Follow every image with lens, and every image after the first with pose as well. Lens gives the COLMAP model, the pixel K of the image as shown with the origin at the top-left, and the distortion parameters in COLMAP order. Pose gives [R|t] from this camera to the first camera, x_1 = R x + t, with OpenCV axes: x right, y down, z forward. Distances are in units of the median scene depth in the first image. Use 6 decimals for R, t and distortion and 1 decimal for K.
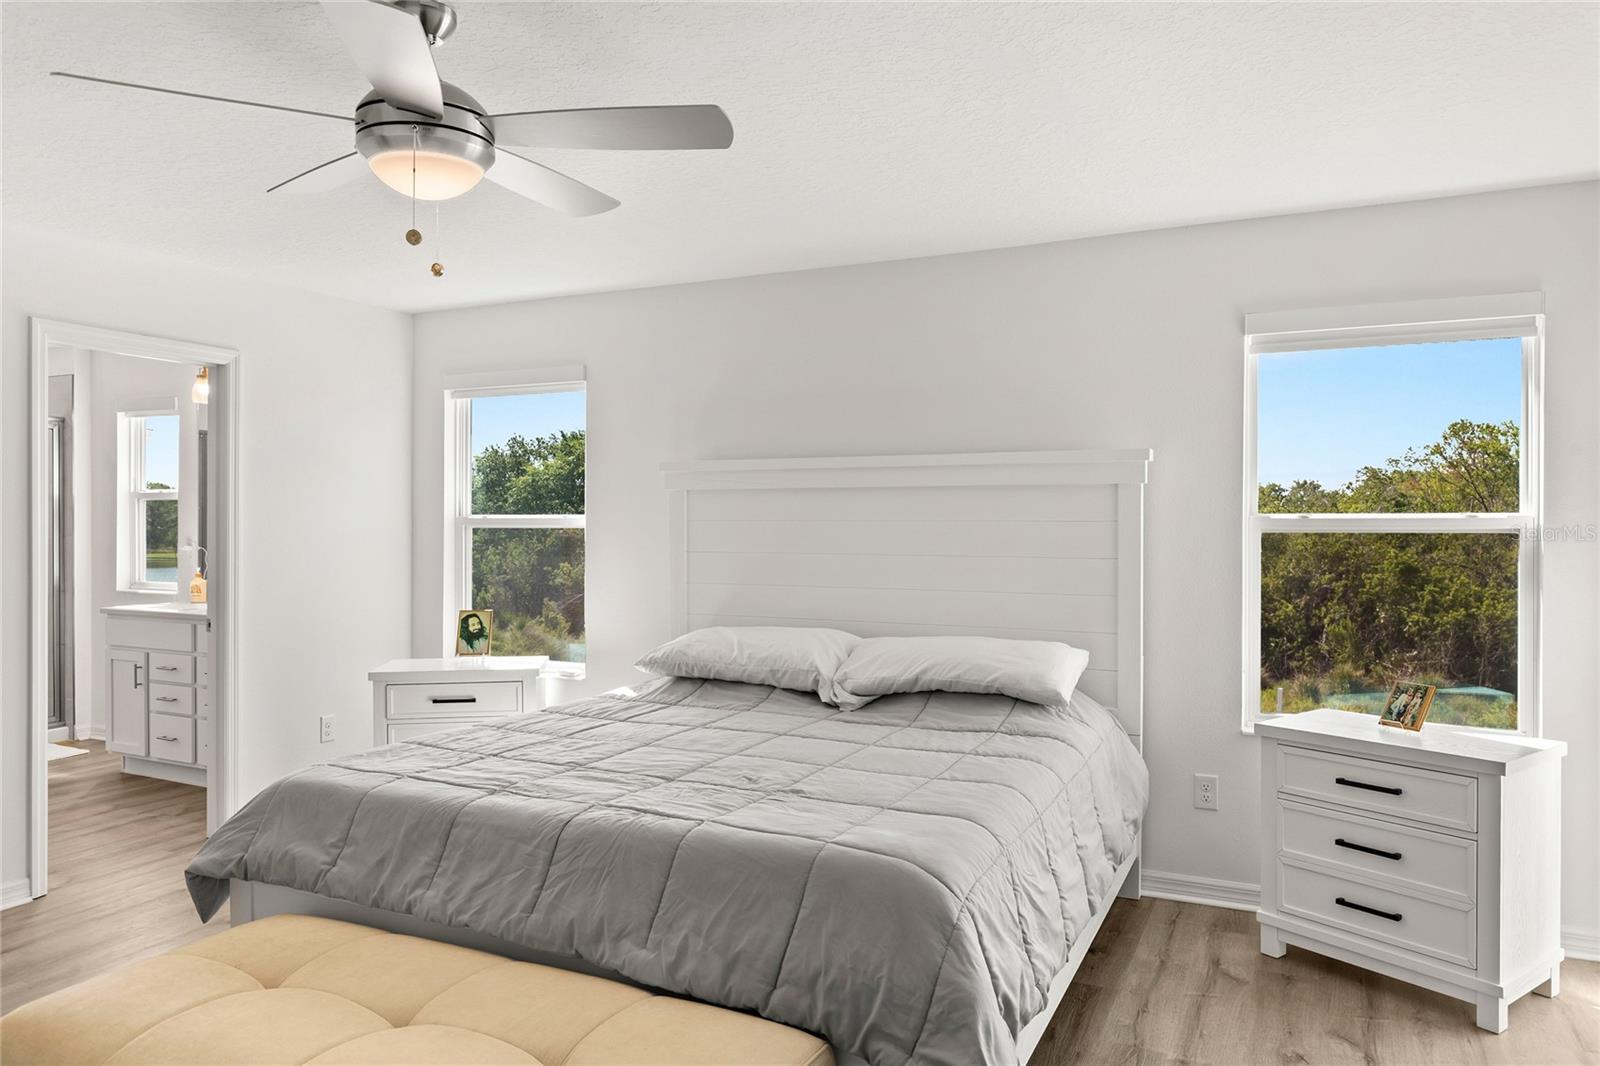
lens RADIAL K [[1076.7, 0, 801.7], [0, 1076.7, 529.2], [0, 0, 1]] dist [-0.009767, -0.002242]
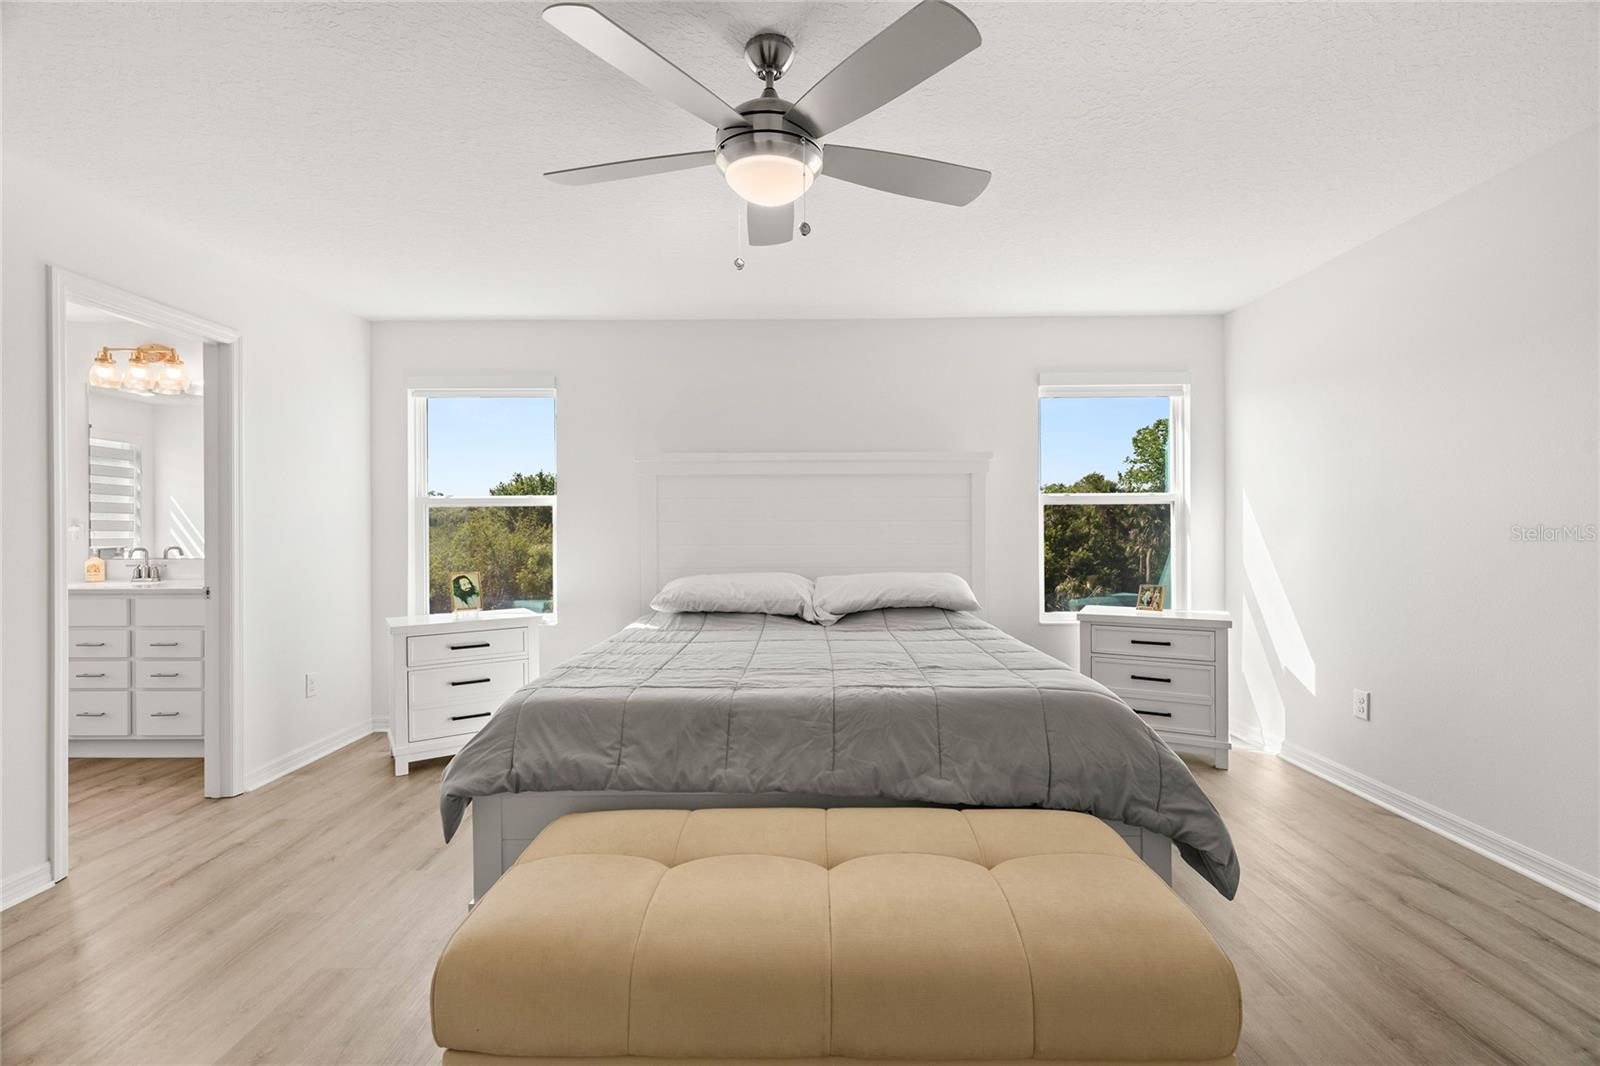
lens RADIAL K [[724.2, 0, 801.9], [0, 724.2, 531.6], [0, 0, 1]] dist [0.008903, -0.001842]
pose [[0.903733, -0.007919, 0.428023, -0.394870], [0.008809, 0.999961, -0.000100, 0.042003], [-0.428005, 0.003861, 0.903768, 0.135486]]
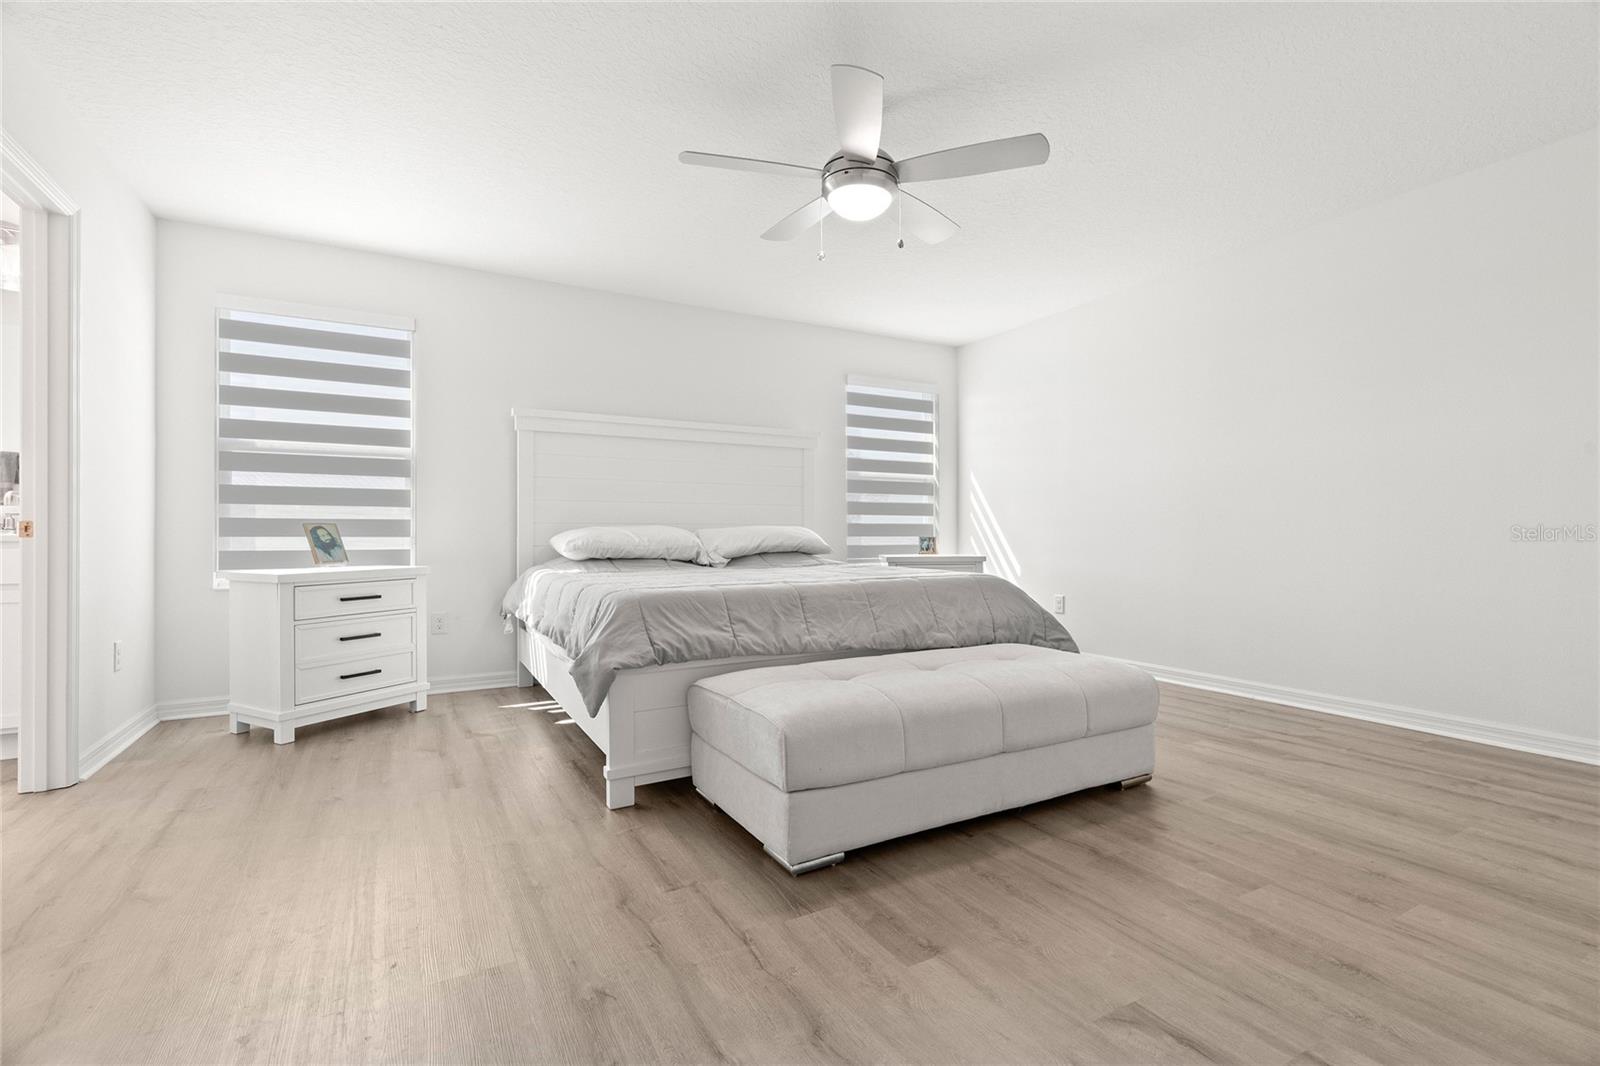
lens RADIAL K [[724.2, 0, 802.5], [0, 724.2, 540.6], [0, 0, 1]] dist [0.008903, -0.001842]
pose [[0.574560, -0.010212, 0.818399, -0.793130], [0.007399, 0.999946, 0.007283, 0.116891], [-0.818429, 0.001871, 0.574605, 0.241140]]
